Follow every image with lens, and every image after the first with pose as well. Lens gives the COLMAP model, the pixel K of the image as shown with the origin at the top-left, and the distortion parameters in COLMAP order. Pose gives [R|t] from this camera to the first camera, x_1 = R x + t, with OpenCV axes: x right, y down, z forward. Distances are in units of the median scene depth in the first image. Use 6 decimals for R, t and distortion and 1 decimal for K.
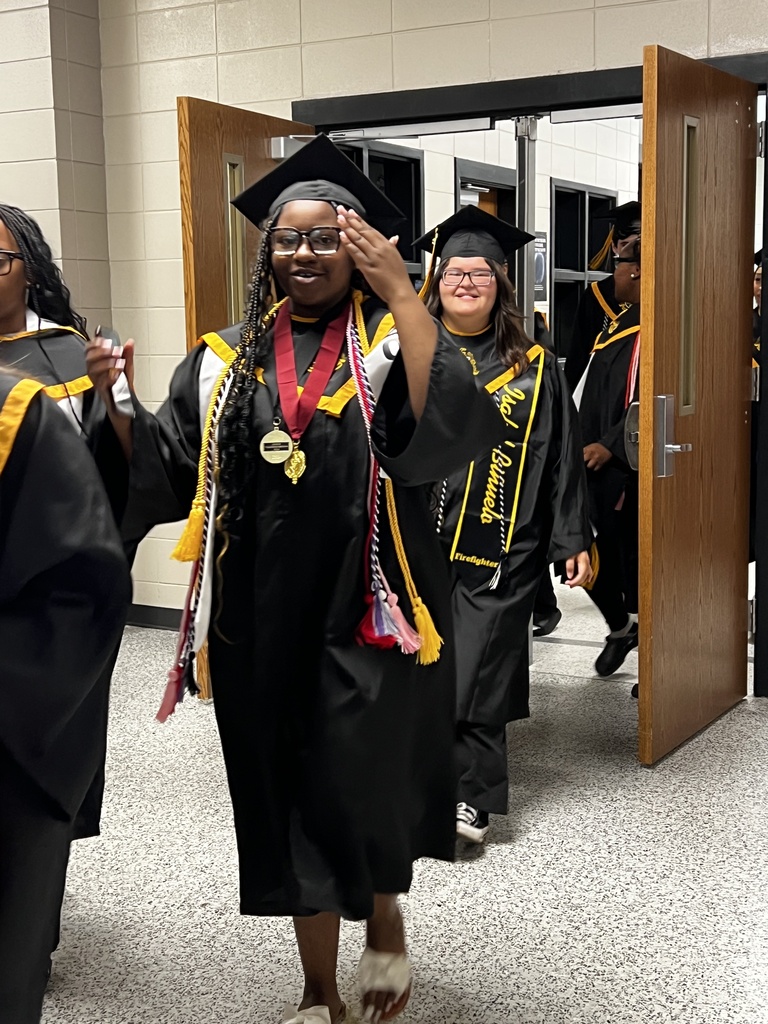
lens RADIAL K [[1416.0, 0, 384.0], [0, 1416.0, 512.0], [0, 0, 1]] dist [0.141277, -0.369152]
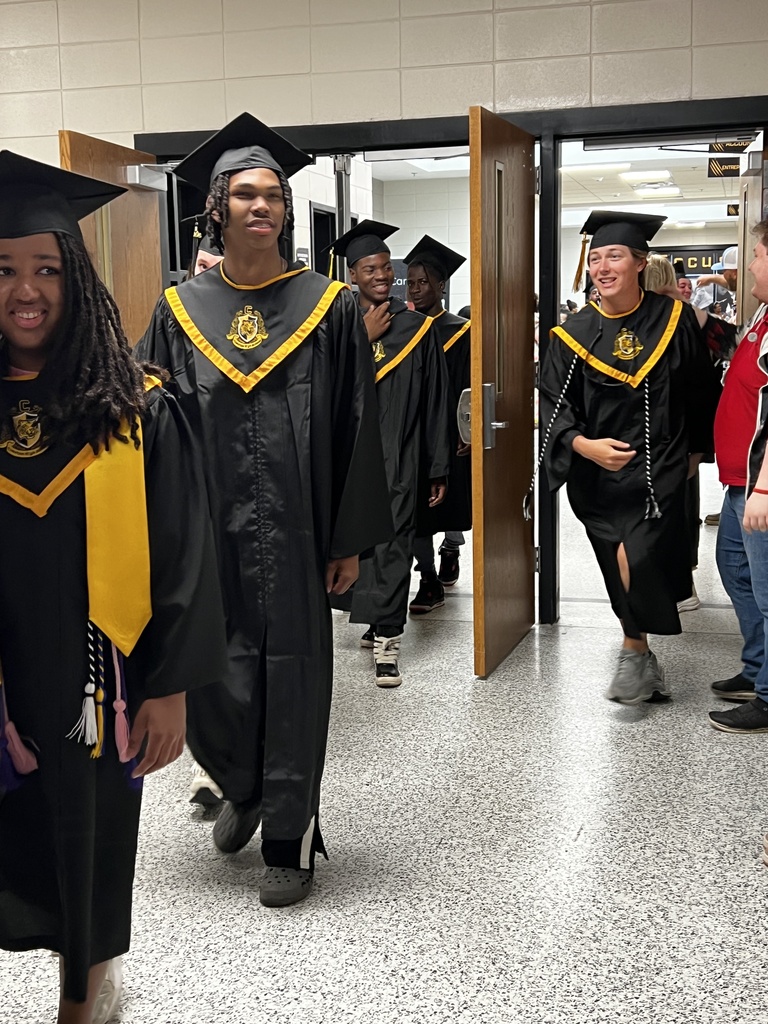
lens RADIAL K [[1309.7, 0, 377.1], [0, 1309.7, 509.7], [0, 0, 1]] dist [0.165525, -0.484138]
pose [[0.973536, -0.033602, 0.226051, -0.194116], [0.032519, 0.999435, 0.008515, 0.019555], [-0.226209, -0.000938, 0.974078, -0.132741]]
